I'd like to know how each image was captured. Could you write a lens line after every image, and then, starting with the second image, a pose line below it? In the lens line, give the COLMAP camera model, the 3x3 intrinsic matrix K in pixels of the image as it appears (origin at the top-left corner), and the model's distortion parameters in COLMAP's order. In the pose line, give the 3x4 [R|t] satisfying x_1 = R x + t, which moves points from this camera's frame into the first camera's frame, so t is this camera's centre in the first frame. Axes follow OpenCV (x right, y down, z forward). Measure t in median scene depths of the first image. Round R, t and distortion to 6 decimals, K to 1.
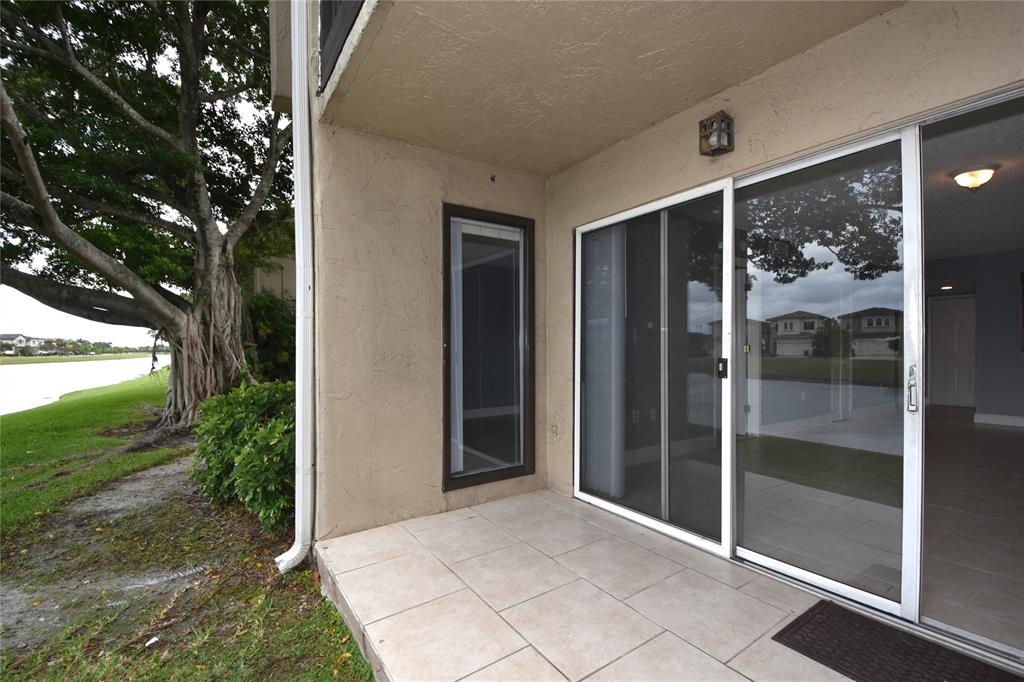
lens RADIAL K [[466.5, 0, 516.8], [0, 466.5, 345.6], [0, 0, 1]] dist [0.000292, -0.011548]
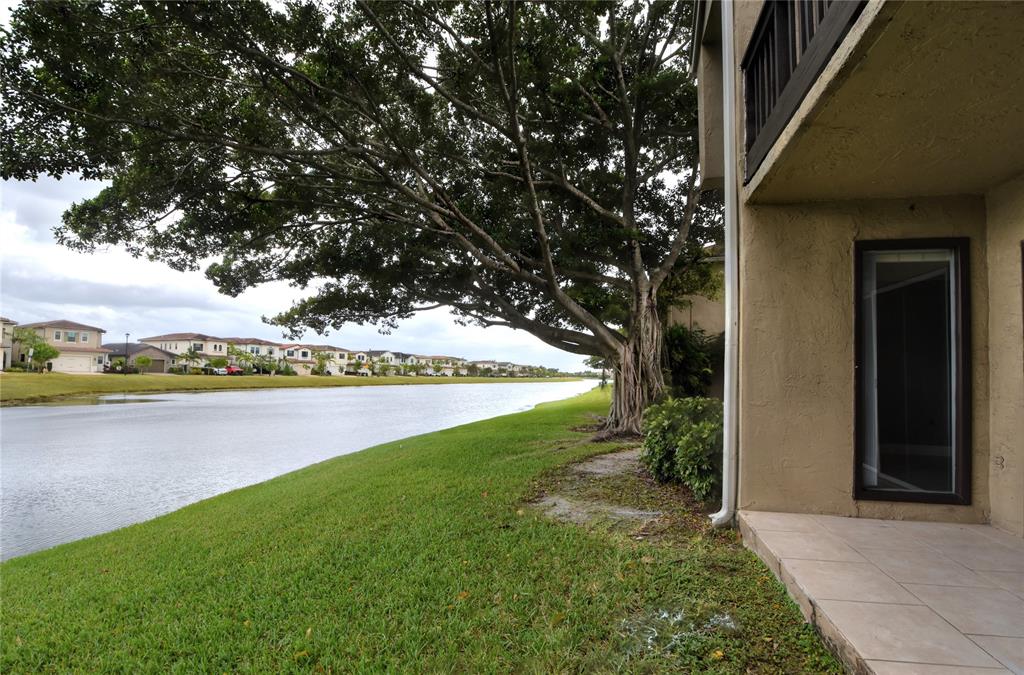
lens RADIAL K [[466.5, 0, 509.7], [0, 466.5, 358.6], [0, 0, 1]] dist [0.000292, -0.011548]
pose [[0.681834, -0.002041, -0.731504, 0.083465], [-0.023641, 0.999412, -0.024825, 0.022886], [0.731124, 0.034220, 0.681385, -0.327439]]
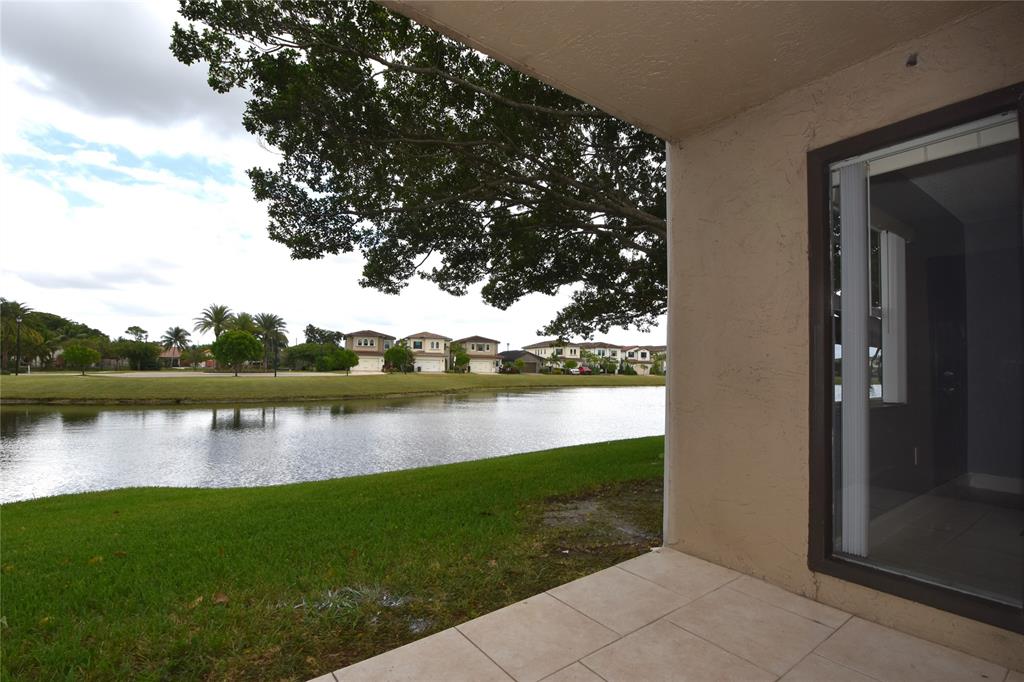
lens RADIAL K [[466.5, 0, 507.0], [0, 466.5, 349.9], [0, 0, 1]] dist [0.000292, -0.011548]
pose [[0.013830, -0.029991, -0.999454, 0.468104], [-0.010314, 0.999493, -0.030135, 0.015265], [0.999851, 0.010725, 0.013514, 0.480095]]
